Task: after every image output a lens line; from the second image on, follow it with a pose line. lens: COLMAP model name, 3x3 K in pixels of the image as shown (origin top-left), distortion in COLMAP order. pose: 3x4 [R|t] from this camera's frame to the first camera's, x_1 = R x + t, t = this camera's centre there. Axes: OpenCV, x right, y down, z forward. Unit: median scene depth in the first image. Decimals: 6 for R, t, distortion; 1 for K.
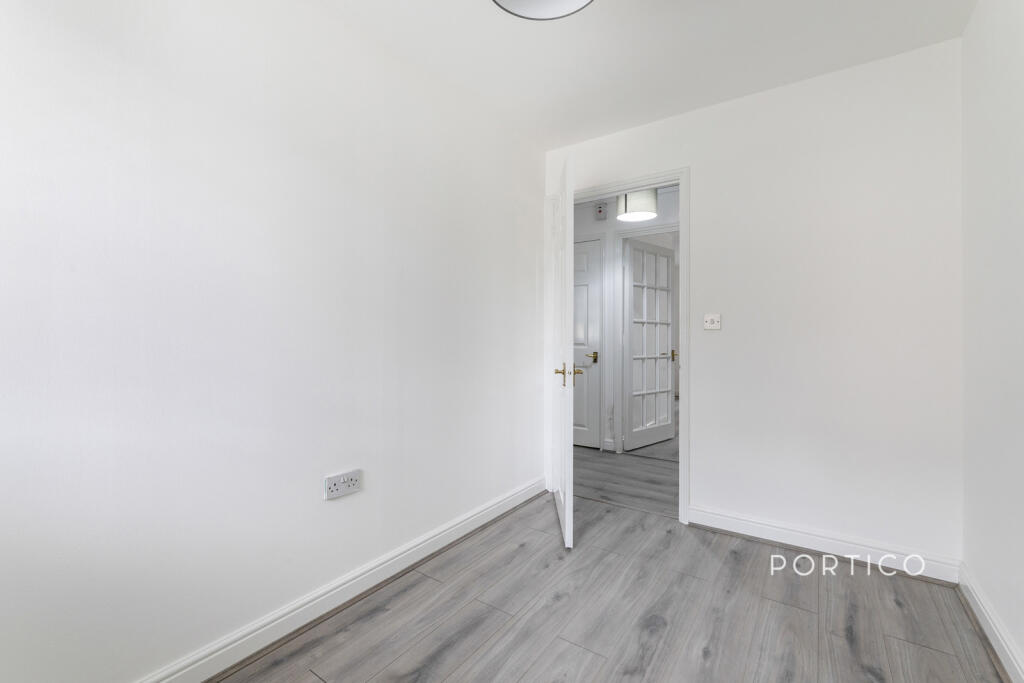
lens RADIAL K [[433.8, 0, 511.0], [0, 433.8, 333.7], [0, 0, 1]] dist [-0.000885, -0.000228]
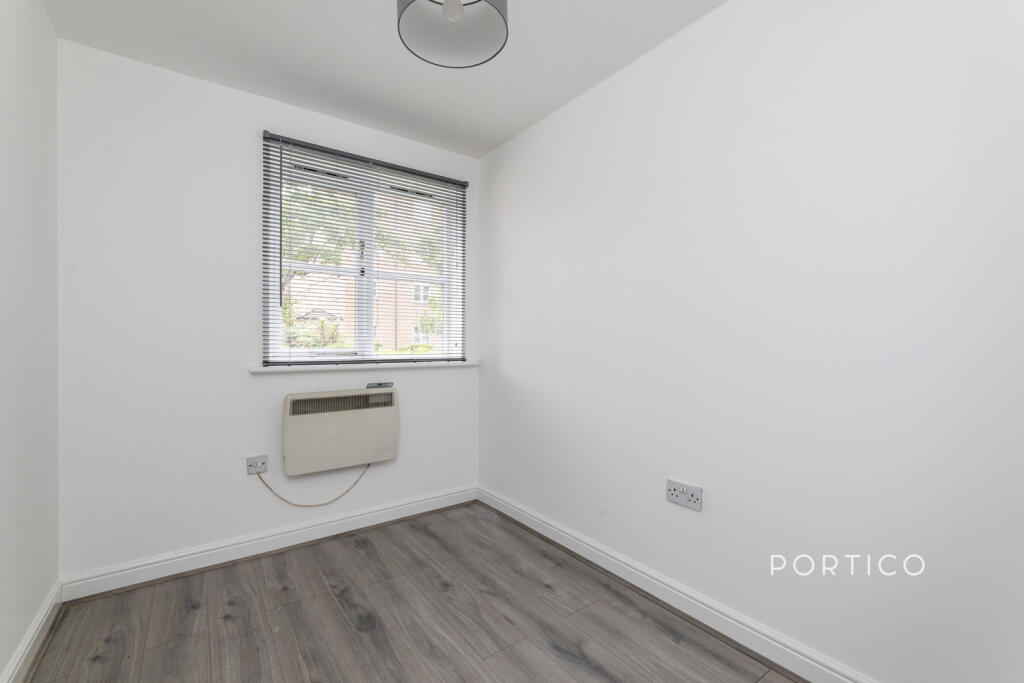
lens RADIAL K [[428.6, 0, 501.3], [0, 428.6, 366.0], [0, 0, 1]] dist [0.000217, 0.000032]
pose [[-0.323817, 0.053438, -0.944609, 0.847497], [0.002183, 0.998443, 0.055735, -0.001195], [0.946117, 0.015986, -0.323430, 1.186672]]
